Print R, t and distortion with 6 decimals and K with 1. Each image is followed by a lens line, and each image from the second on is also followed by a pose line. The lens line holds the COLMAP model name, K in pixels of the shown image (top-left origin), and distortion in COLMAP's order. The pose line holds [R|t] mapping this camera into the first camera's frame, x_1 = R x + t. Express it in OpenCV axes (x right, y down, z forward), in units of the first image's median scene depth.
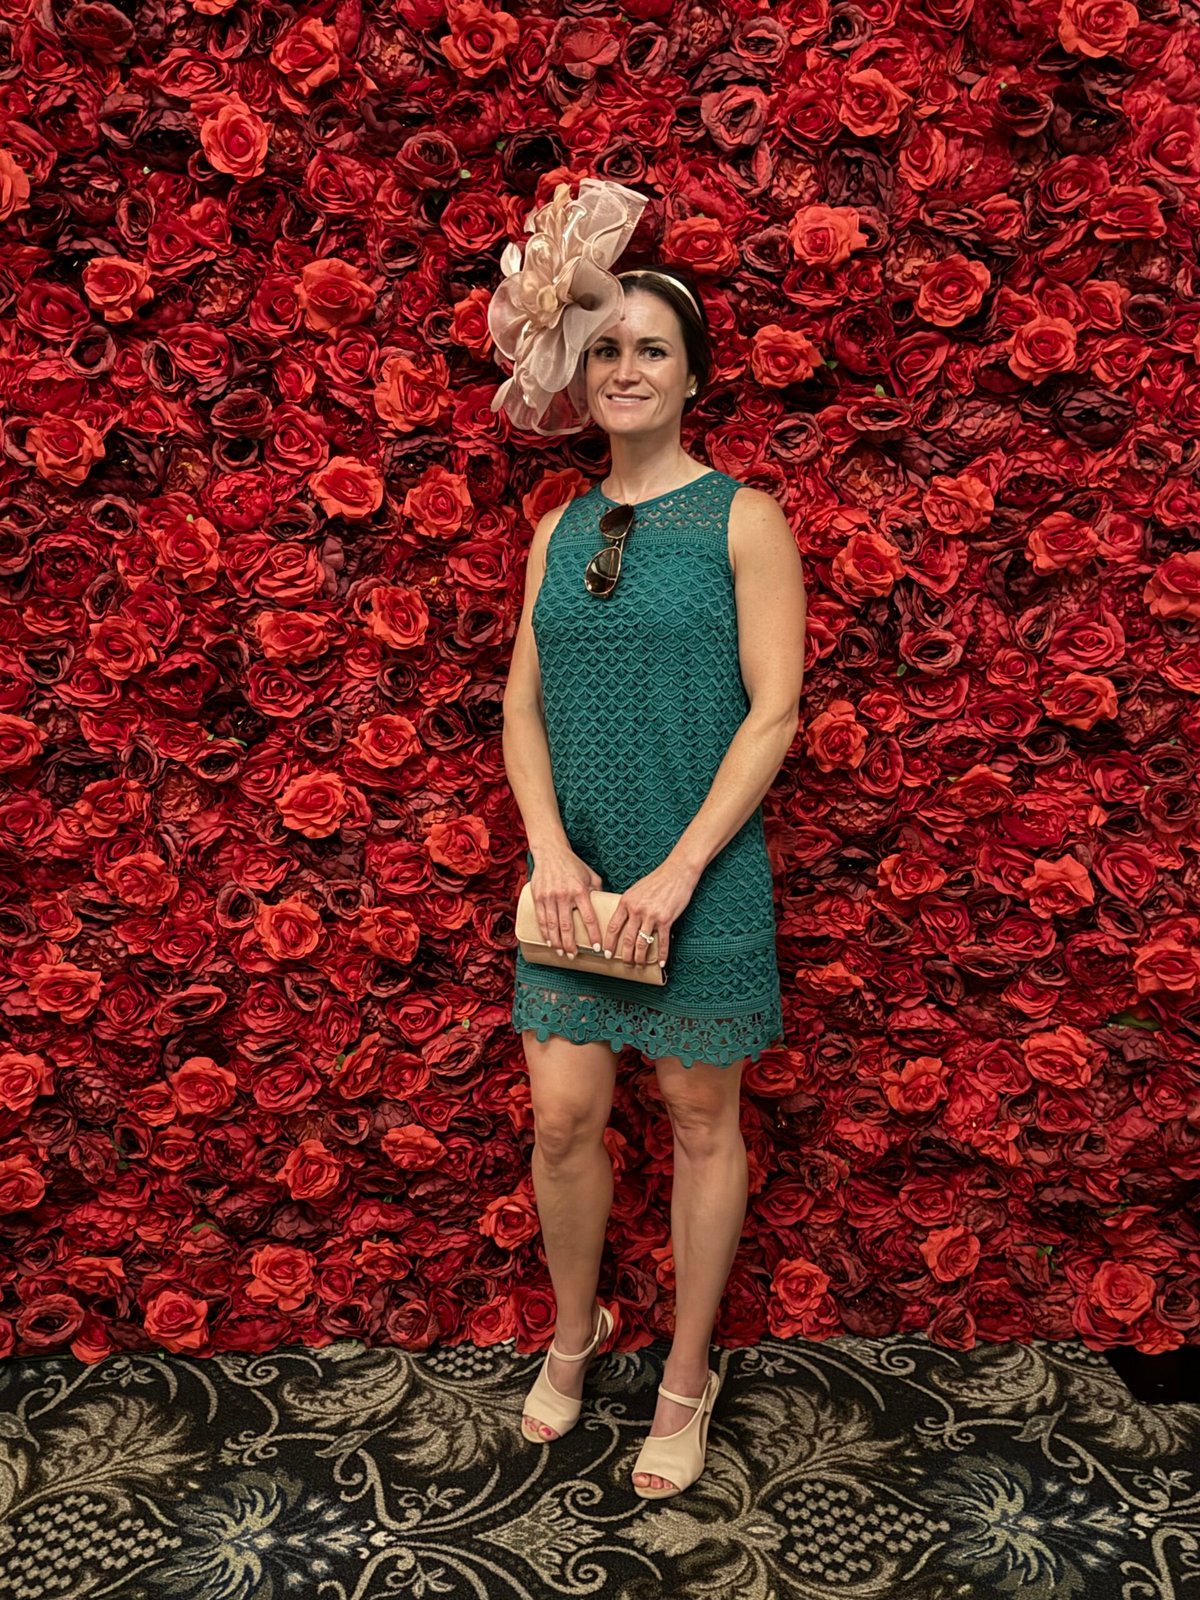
lens RADIAL K [[1426.2, 0, 600.0], [0, 1426.2, 800.0], [0, 0, 1]] dist [0.004382, -0.006768]
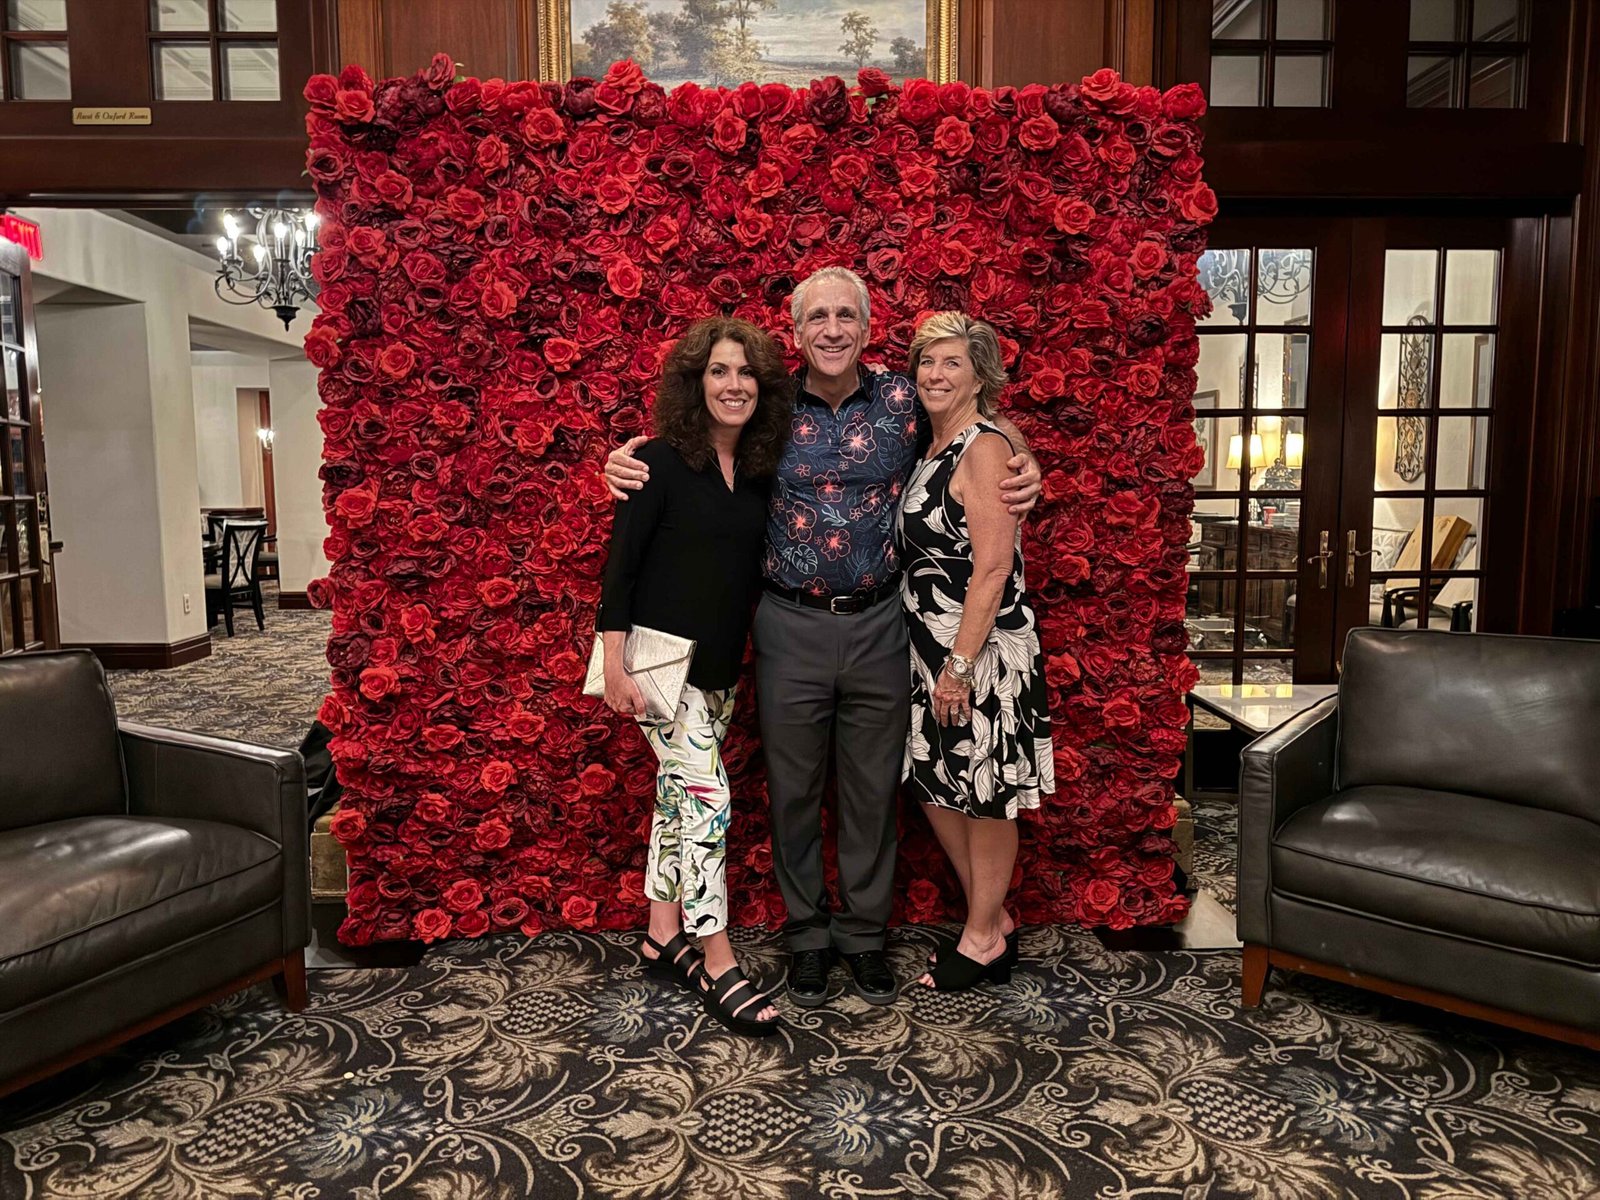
lens RADIAL K [[1029.8, 0, 792.7], [0, 1029.8, 607.6], [0, 0, 1]] dist [-0.003392, -0.004930]
pose [[0.999975, -0.001207, 0.006952, -0.038842], [0.001467, 0.999296, -0.037498, 0.031423], [-0.006902, 0.037508, 0.999273, -0.357827]]
